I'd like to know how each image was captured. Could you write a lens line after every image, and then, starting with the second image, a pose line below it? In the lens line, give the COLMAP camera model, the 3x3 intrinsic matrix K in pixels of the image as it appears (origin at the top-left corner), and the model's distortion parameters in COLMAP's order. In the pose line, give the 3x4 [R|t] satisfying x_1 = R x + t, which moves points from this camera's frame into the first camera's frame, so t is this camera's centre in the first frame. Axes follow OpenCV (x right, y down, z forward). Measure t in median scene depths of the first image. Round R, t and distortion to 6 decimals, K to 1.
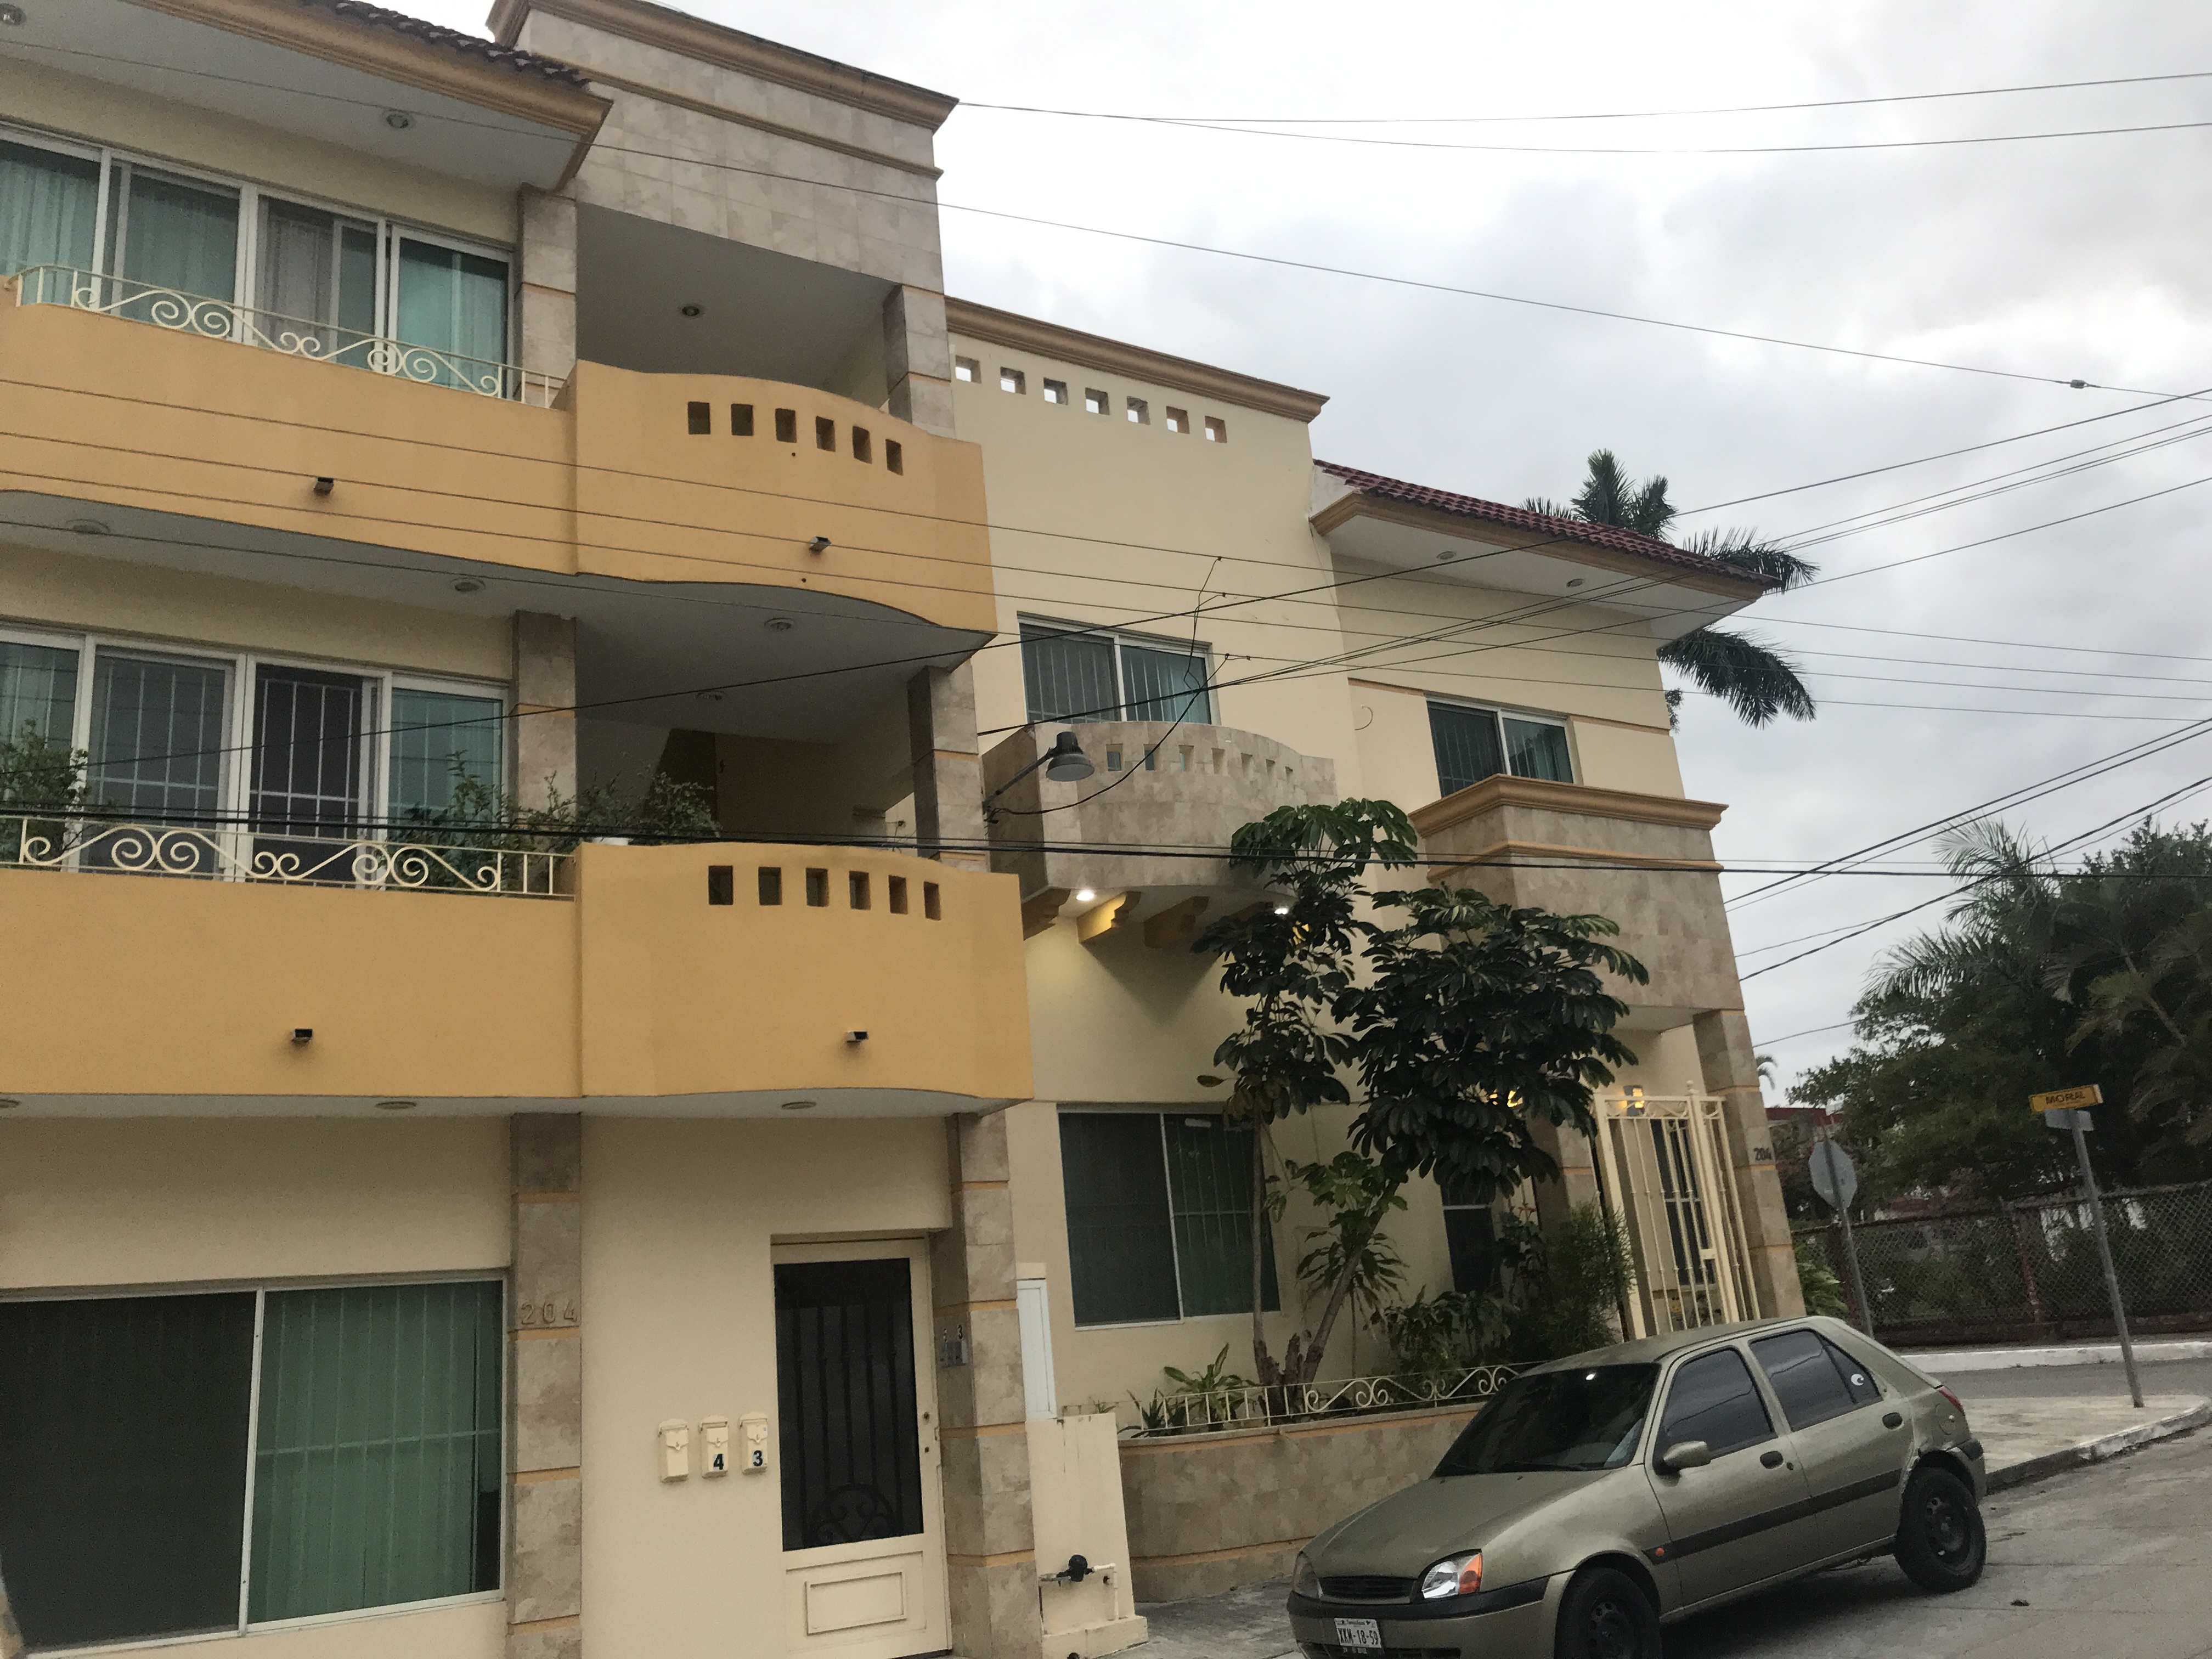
lens RADIAL K [[1813.2, 0, 1110.3], [0, 1813.2, 838.0], [0, 0, 1]] dist [0.021074, -0.012206]
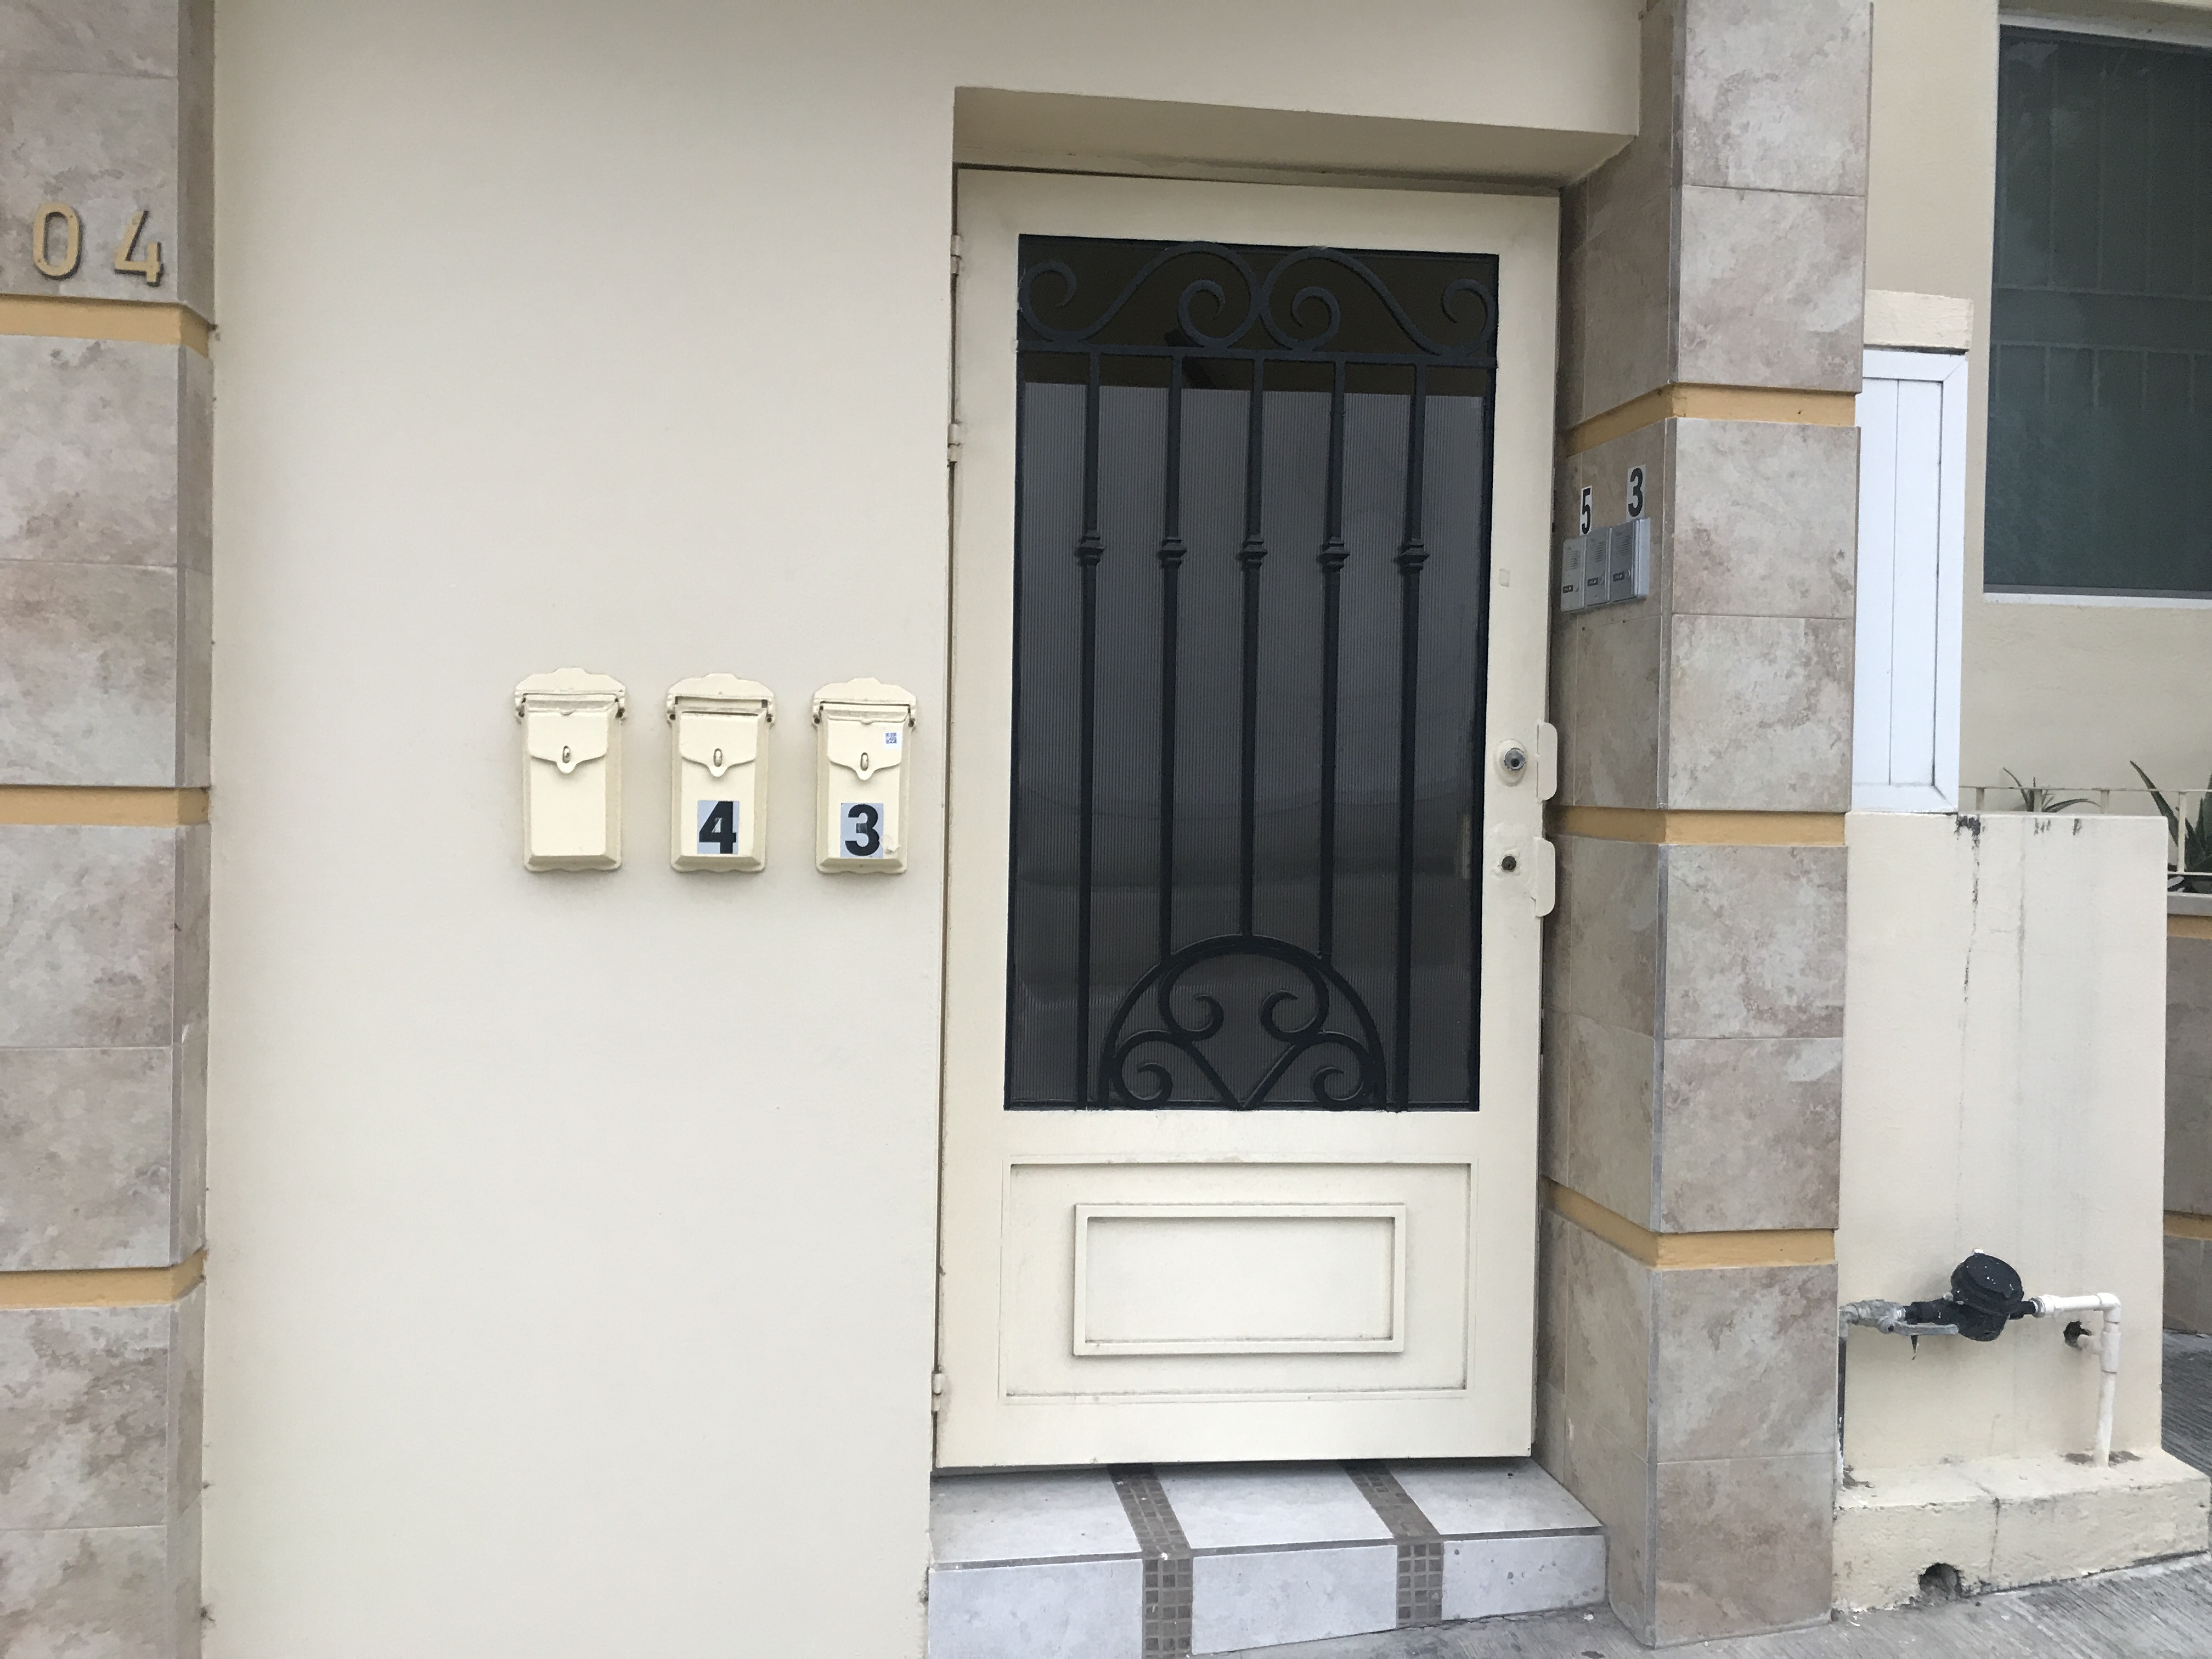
lens RADIAL K [[1813.2, 0, 1116.8], [0, 1813.2, 827.3], [0, 0, 1]] dist [0.021074, -0.012206]
pose [[0.914659, 0.112408, -0.388282, -0.041019], [0.022040, 0.945260, 0.325572, 0.231279], [0.403625, -0.306345, 0.862114, 0.717532]]
